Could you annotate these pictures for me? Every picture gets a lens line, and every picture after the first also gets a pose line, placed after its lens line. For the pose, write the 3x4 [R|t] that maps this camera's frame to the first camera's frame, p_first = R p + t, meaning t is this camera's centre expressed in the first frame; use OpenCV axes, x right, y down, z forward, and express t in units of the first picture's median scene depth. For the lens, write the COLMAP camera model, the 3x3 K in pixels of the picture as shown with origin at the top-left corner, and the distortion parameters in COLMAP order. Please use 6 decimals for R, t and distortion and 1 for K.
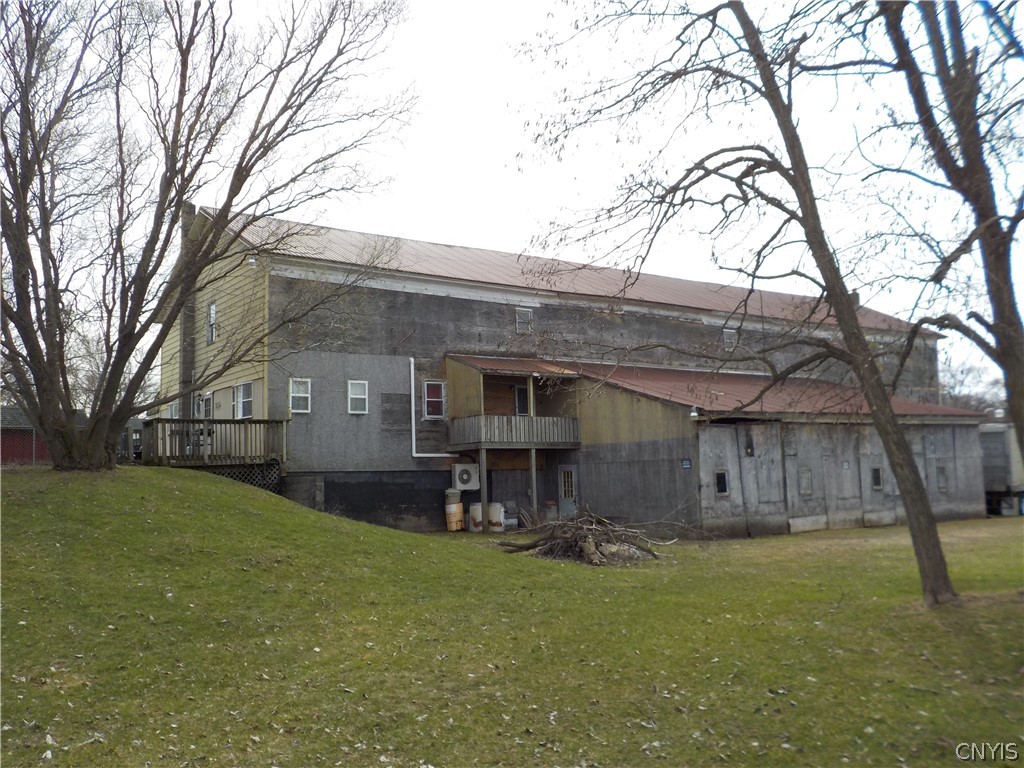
lens RADIAL K [[949.4, 0, 512.0], [0, 949.4, 384.0], [0, 0, 1]] dist [0.011221, 0.009077]
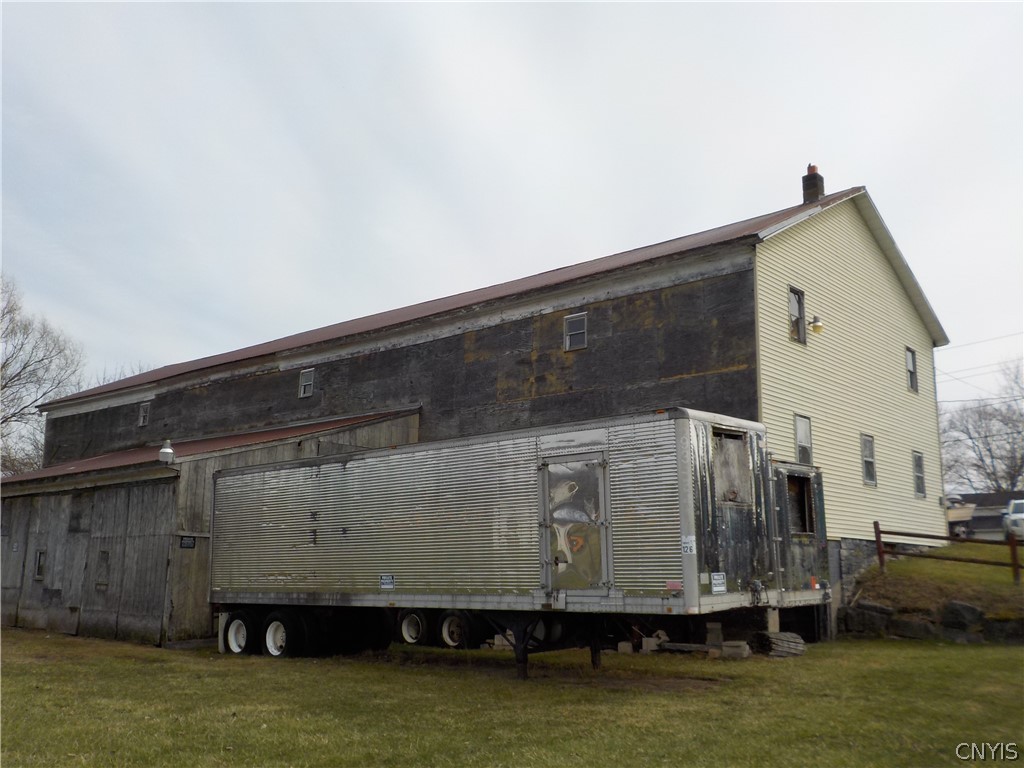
lens RADIAL K [[949.4, 0, 512.0], [0, 949.4, 384.0], [0, 0, 1]] dist [0.011221, 0.009077]
pose [[0.222802, -0.157709, -0.962022, 1.138048], [0.079271, 0.986491, -0.143361, 0.088811], [0.971635, -0.044319, 0.232294, 1.111319]]
